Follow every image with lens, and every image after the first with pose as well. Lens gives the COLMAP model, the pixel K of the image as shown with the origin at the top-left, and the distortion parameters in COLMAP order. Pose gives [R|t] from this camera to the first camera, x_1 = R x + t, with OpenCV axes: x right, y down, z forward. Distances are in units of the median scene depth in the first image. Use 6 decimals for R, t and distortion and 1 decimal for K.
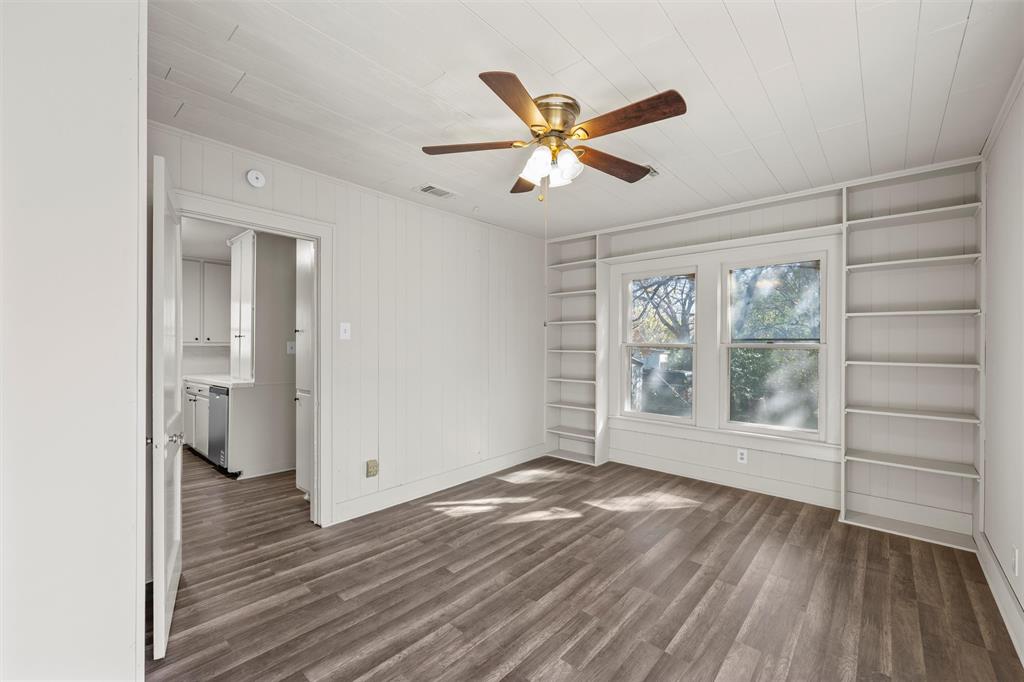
lens RADIAL K [[421.1, 0, 510.9], [0, 421.1, 344.6], [0, 0, 1]] dist [-0.001516, 0.000251]
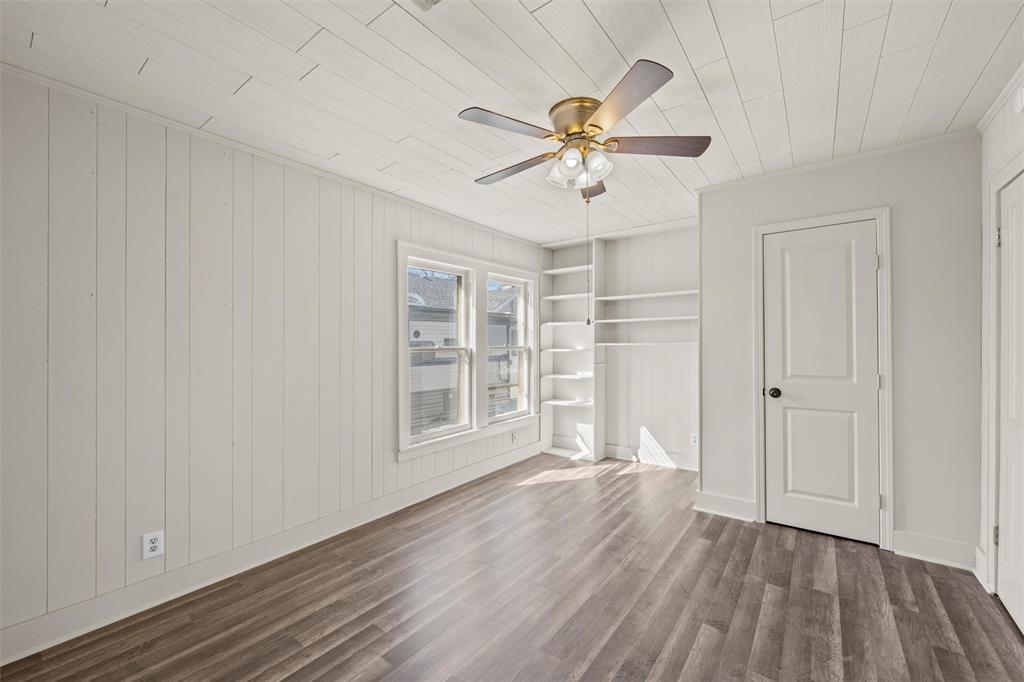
lens RADIAL K [[421.1, 0, 512.9], [0, 421.1, 342.1], [0, 0, 1]] dist [-0.001516, 0.000251]
pose [[-0.996157, 0.001409, -0.087574, 0.321415], [0.001925, 0.999981, -0.005813, -0.001904], [0.087564, -0.005959, -0.996141, 1.884476]]
